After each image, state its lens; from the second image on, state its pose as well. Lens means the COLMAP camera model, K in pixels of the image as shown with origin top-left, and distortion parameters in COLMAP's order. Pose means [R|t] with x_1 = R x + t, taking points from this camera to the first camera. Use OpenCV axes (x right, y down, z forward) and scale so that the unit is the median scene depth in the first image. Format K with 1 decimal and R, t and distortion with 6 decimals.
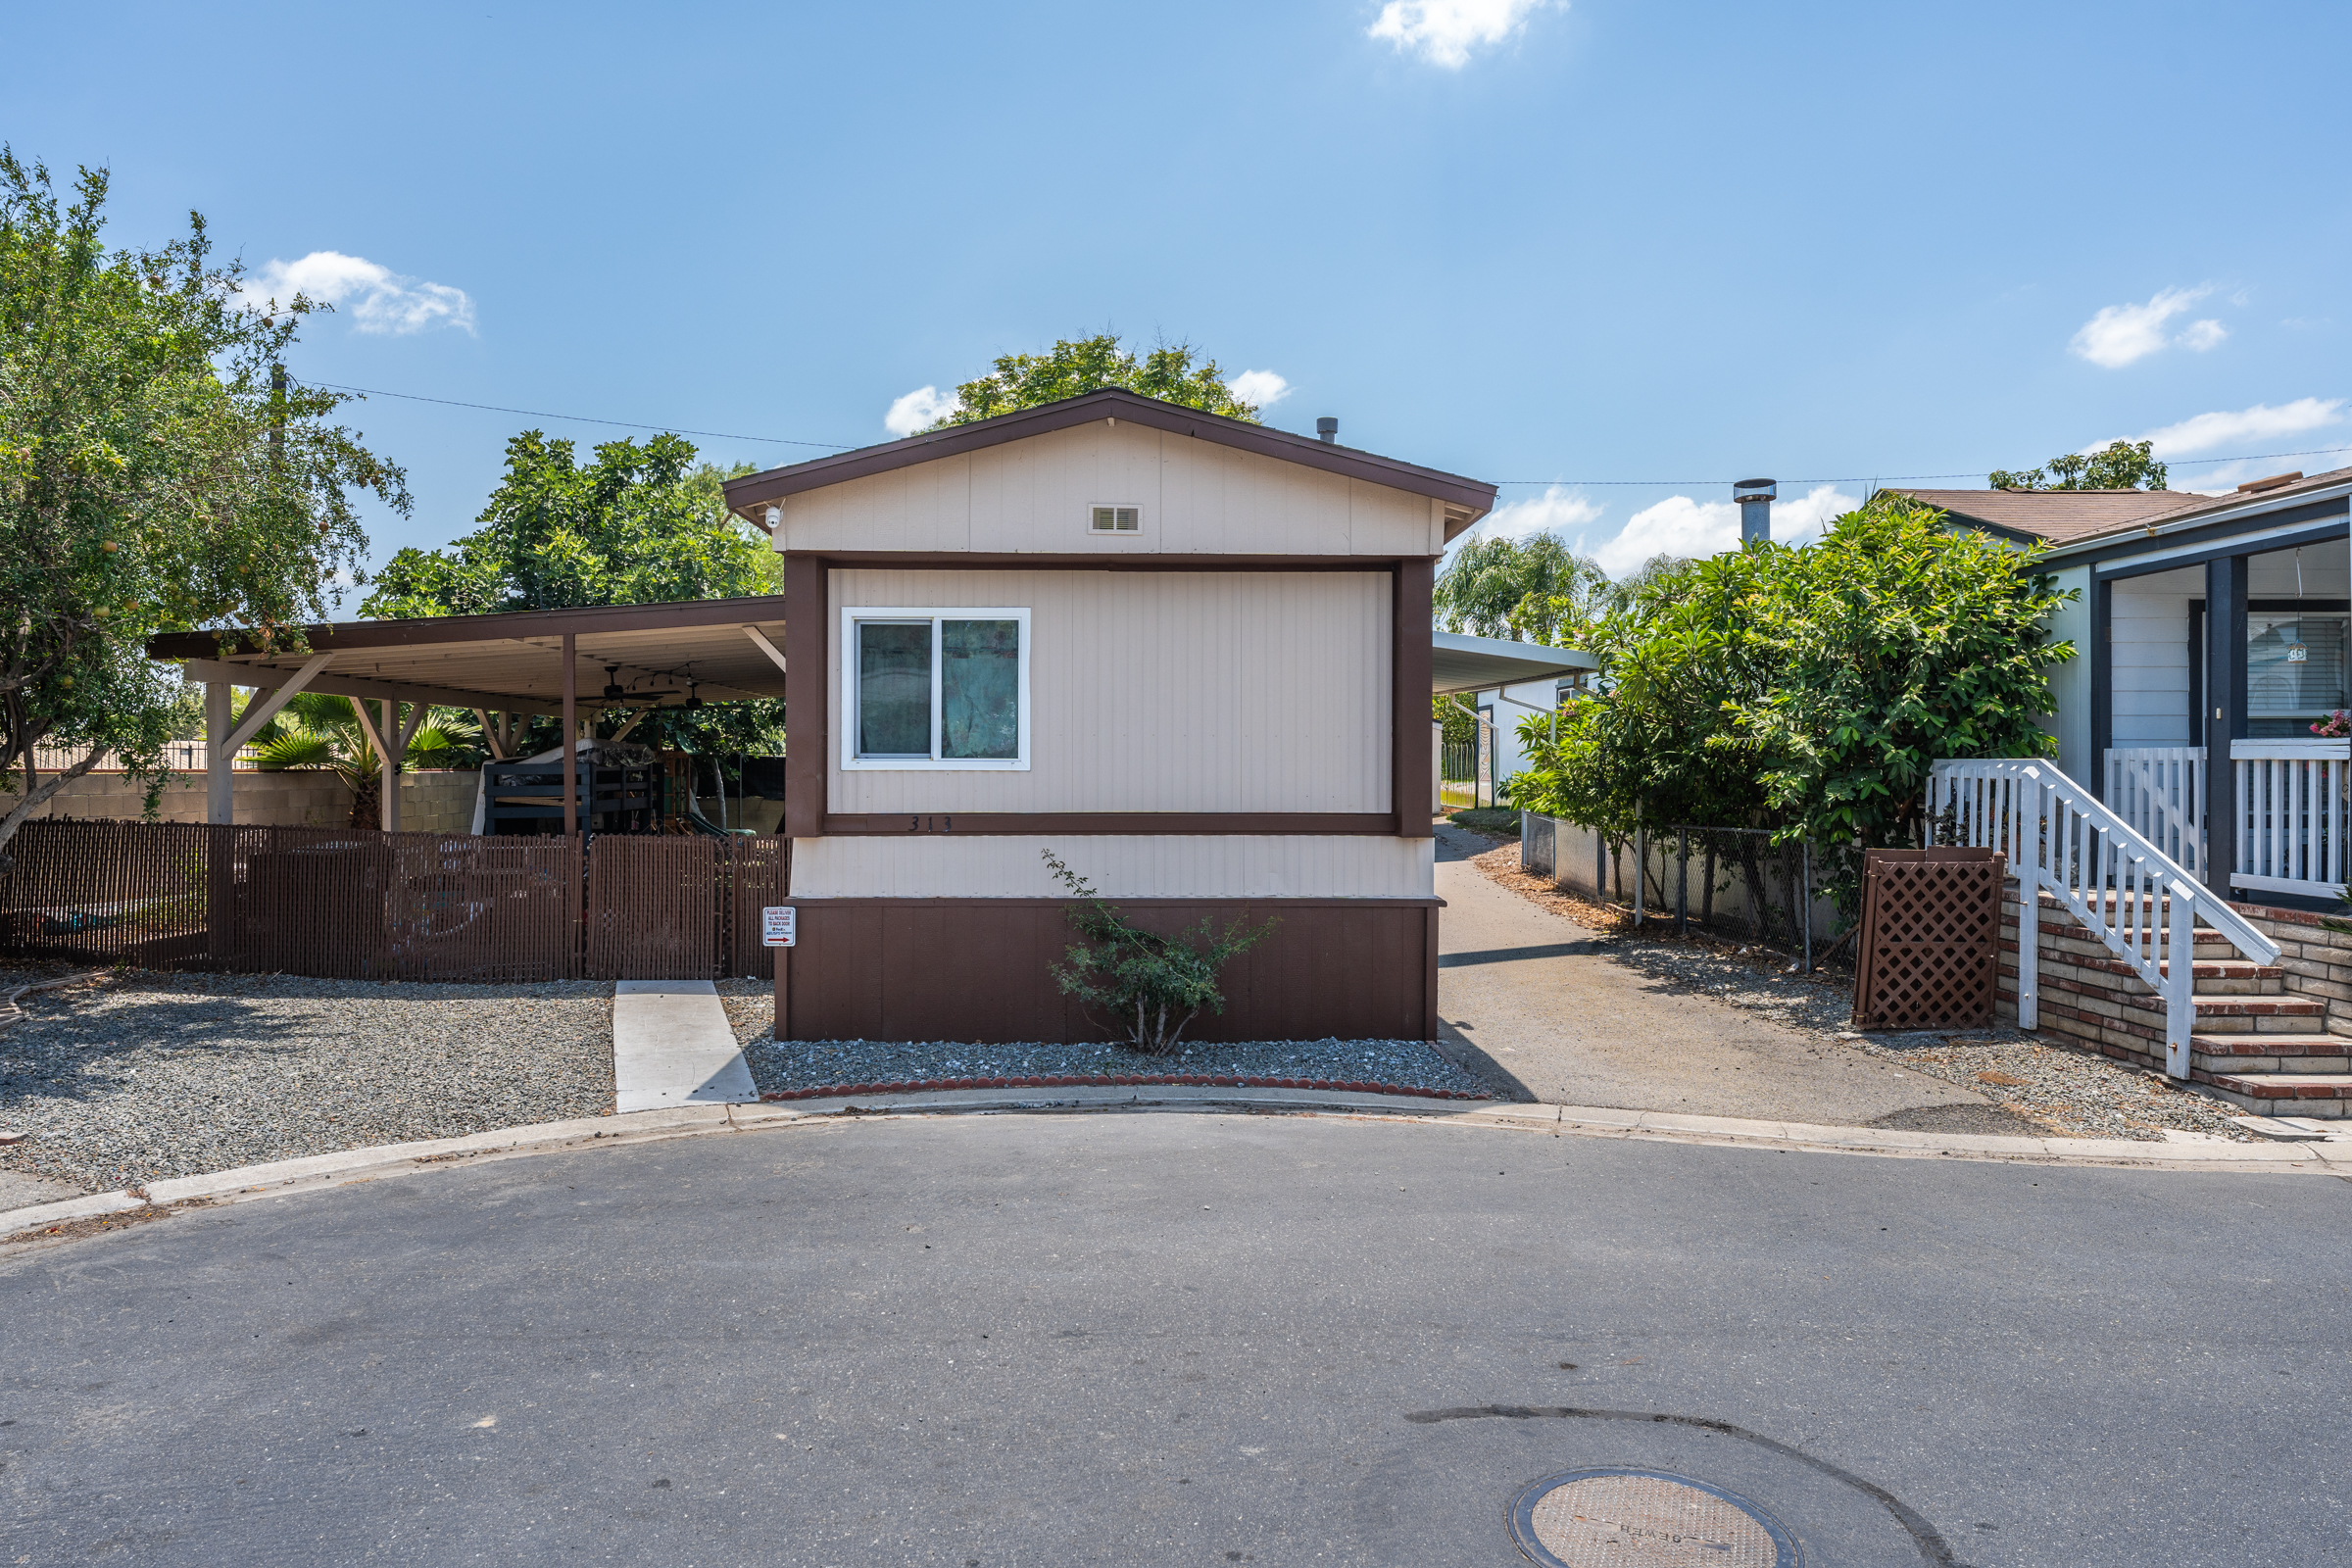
lens RADIAL K [[1432.6, 0, 1169.1], [0, 1432.6, 781.0], [0, 0, 1]] dist [-0.001652, 0.002512]
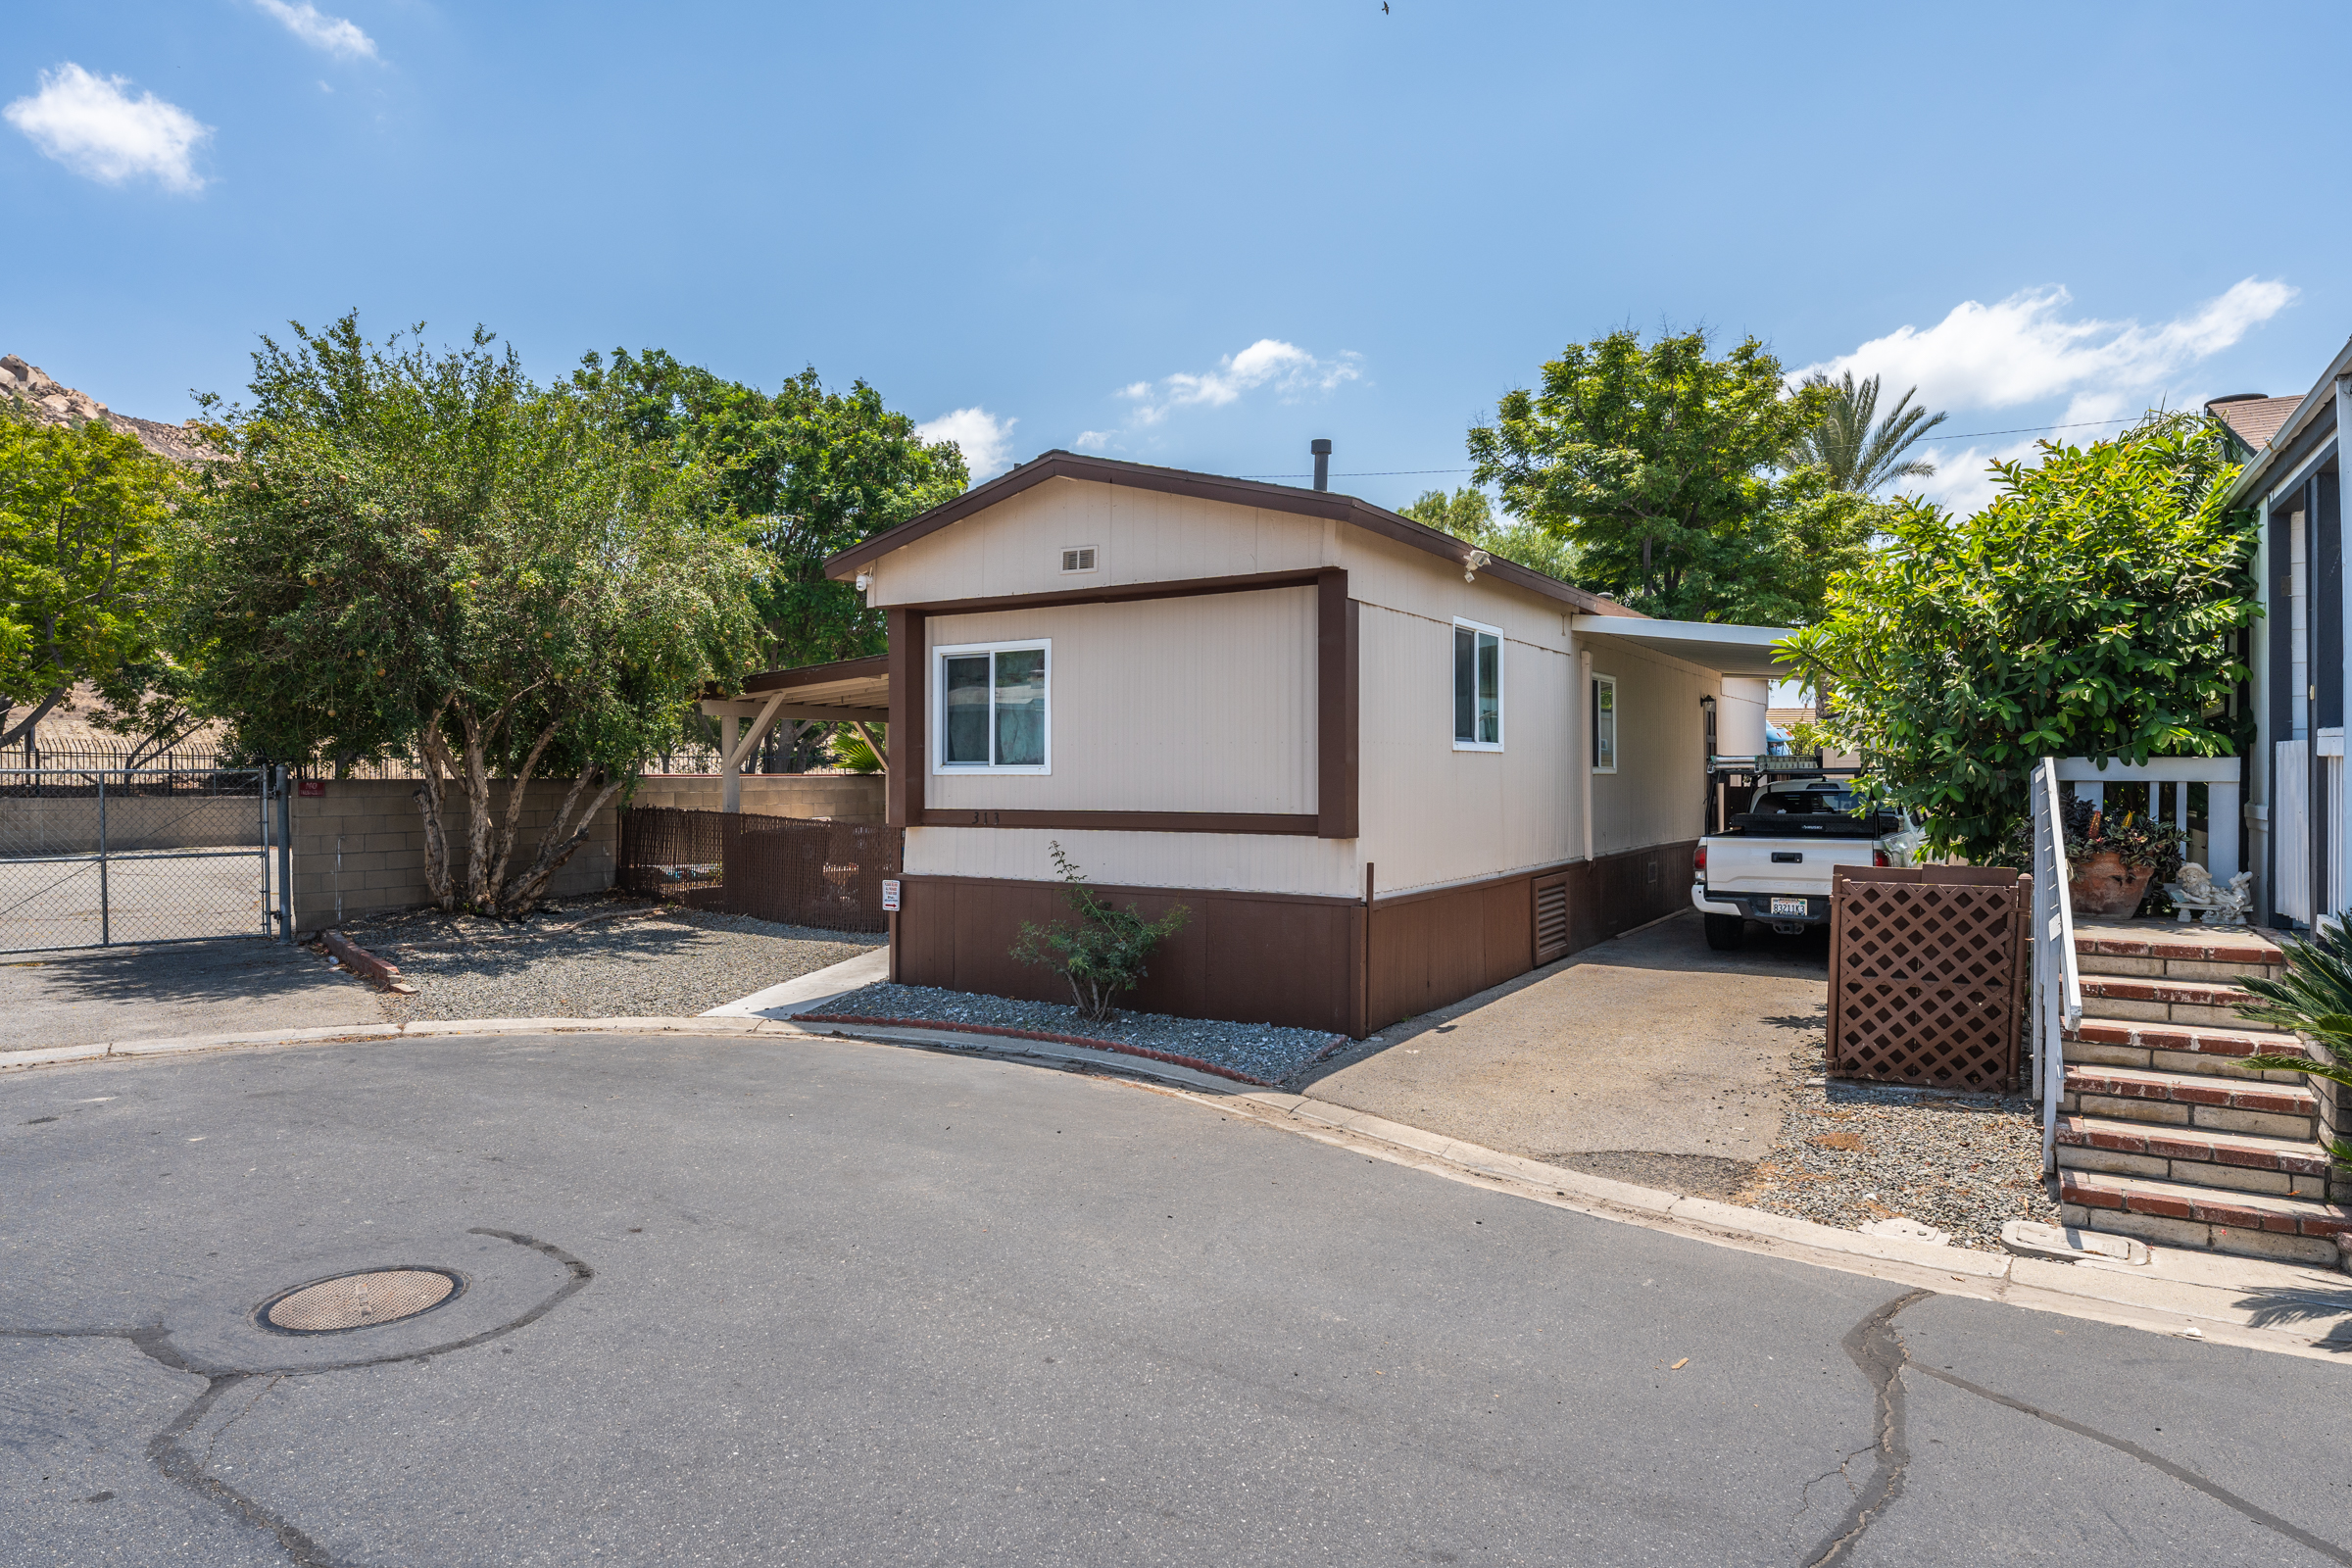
lens RADIAL K [[1382.8, 0, 1174.8], [0, 1382.8, 781.3], [0, 0, 1]] dist [0.003138, -0.000025]
pose [[0.829697, 0.000443, -0.558213, 0.637479], [-0.001462, 0.999998, -0.001380, -0.000409], [0.558211, 0.001961, 0.829696, 0.102666]]
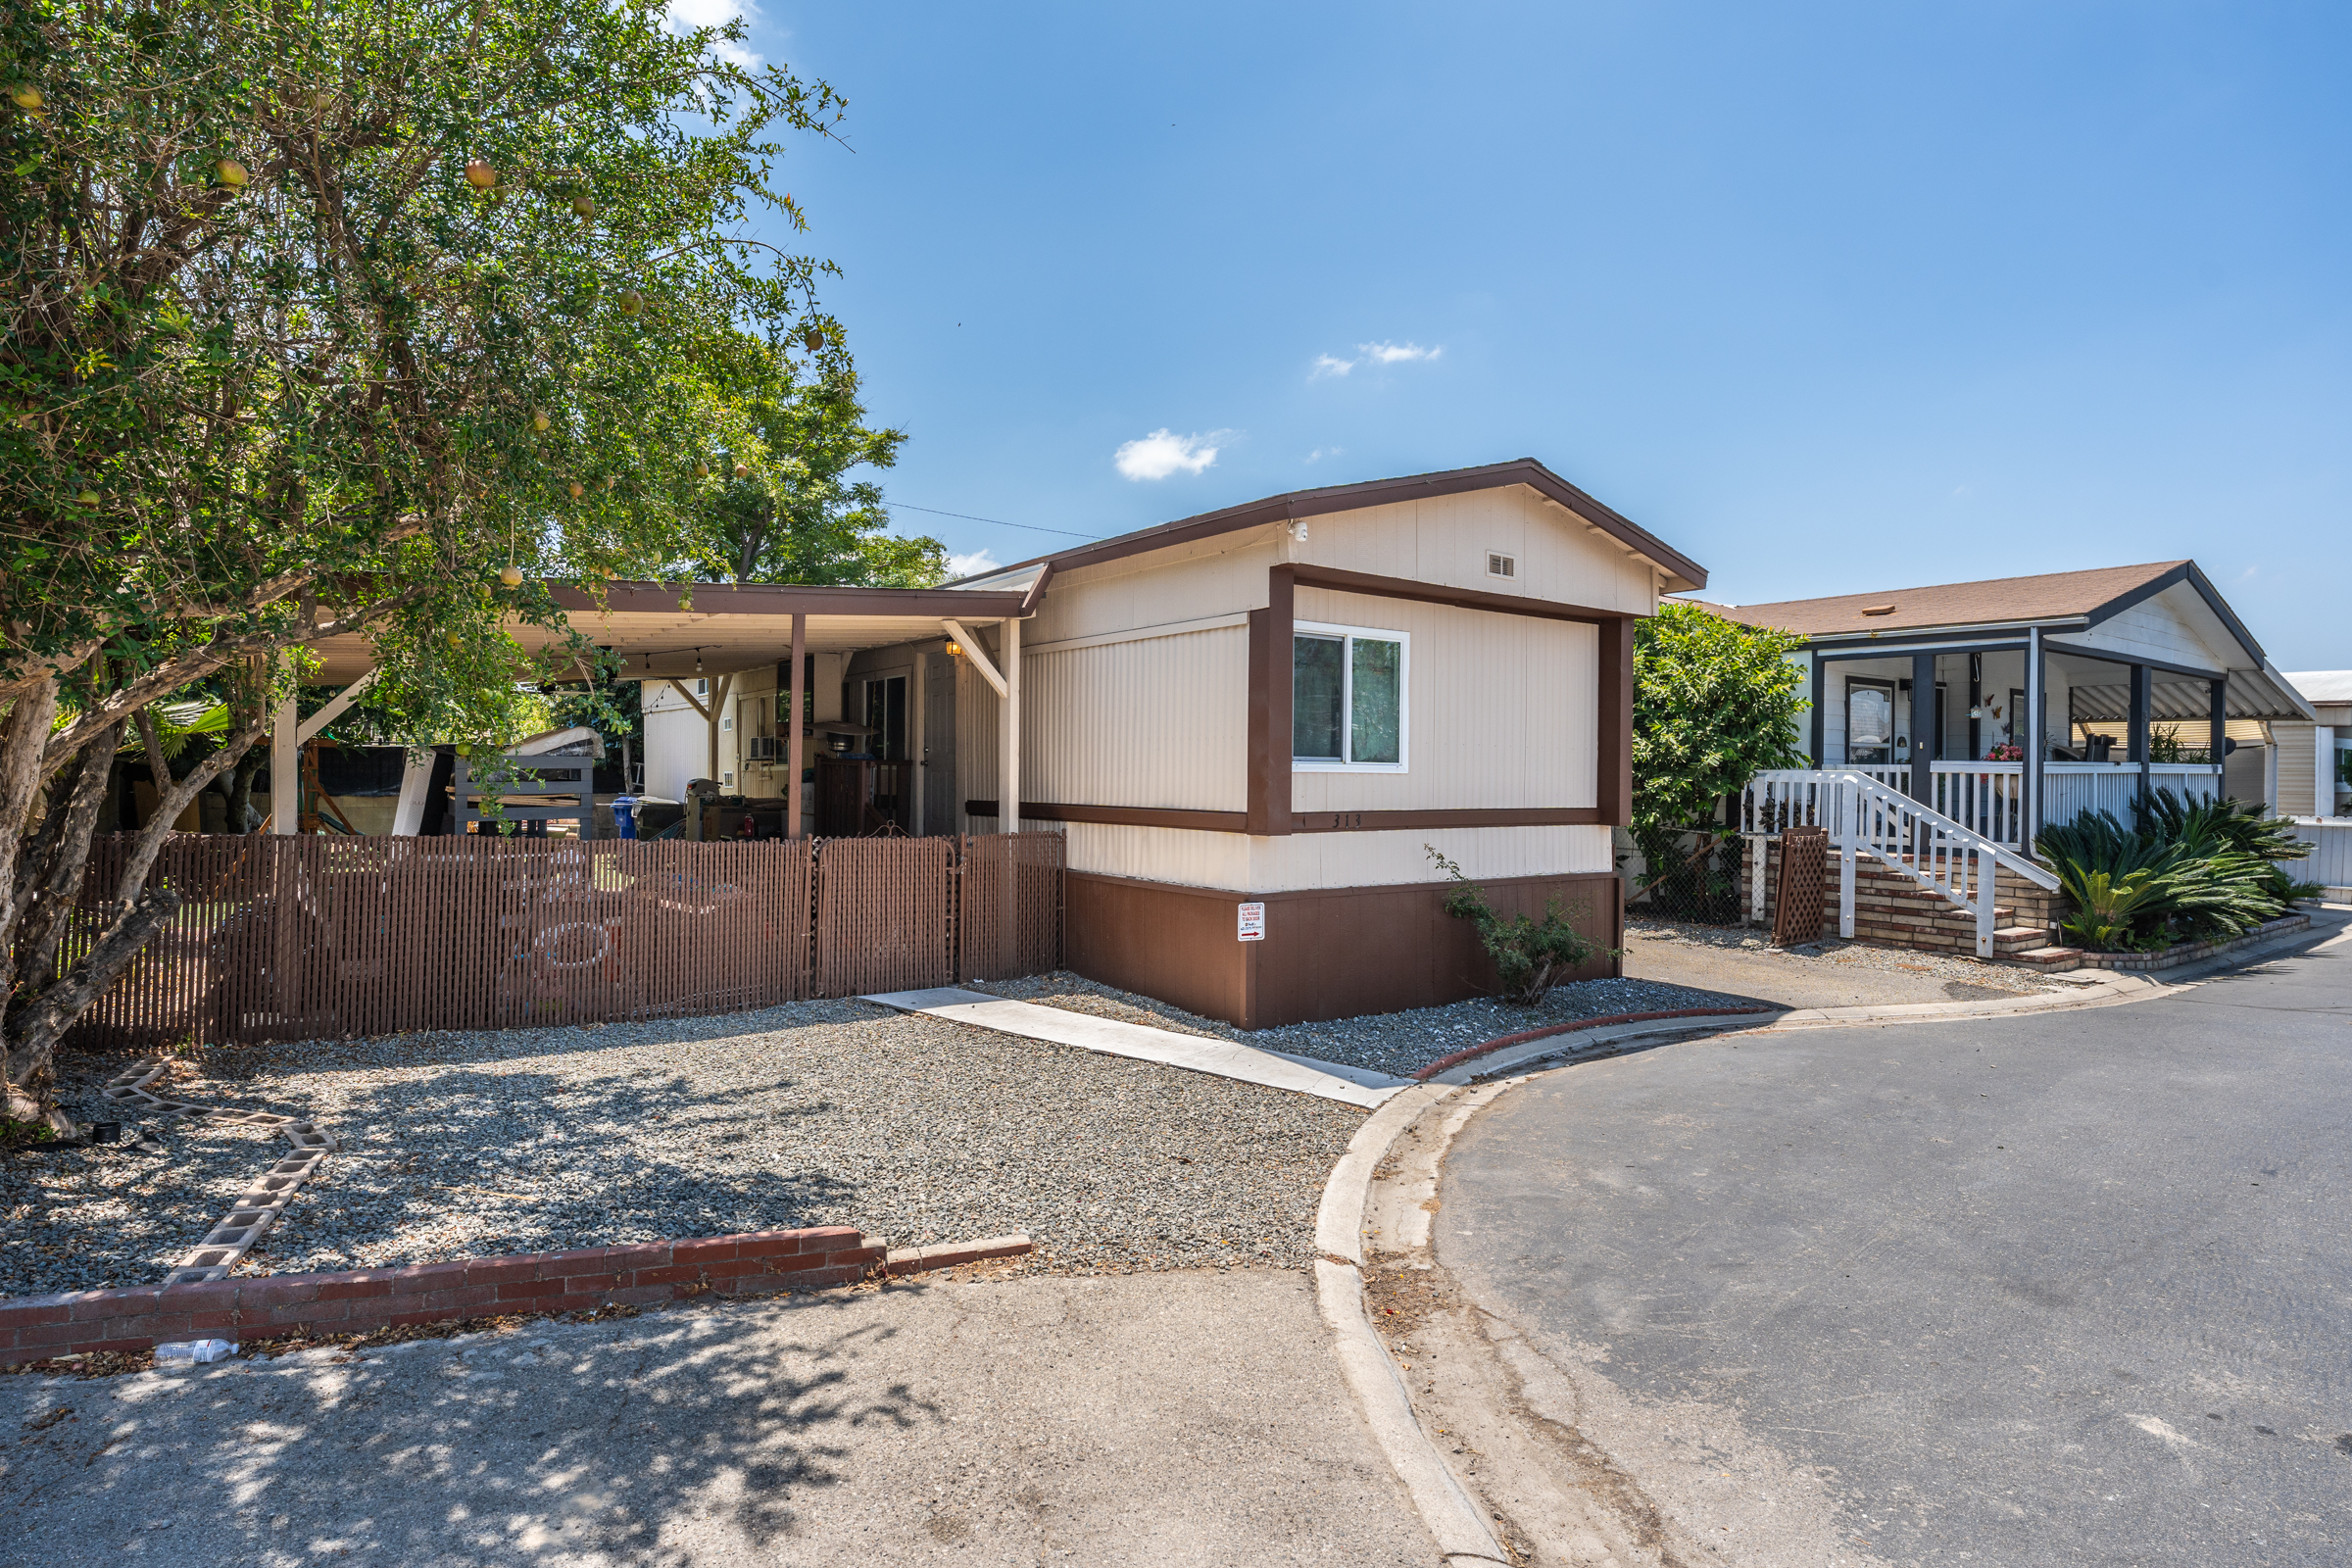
lens RADIAL K [[1225.7, 0, 1176.1], [0, 1225.7, 780.7], [0, 0, 1]] dist [0.003535, 0.001093]
pose [[0.822087, 0.003706, 0.569349, -0.820246], [-0.005631, 0.999983, 0.001622, -0.002338], [-0.569334, -0.004540, 0.822094, 0.297929]]
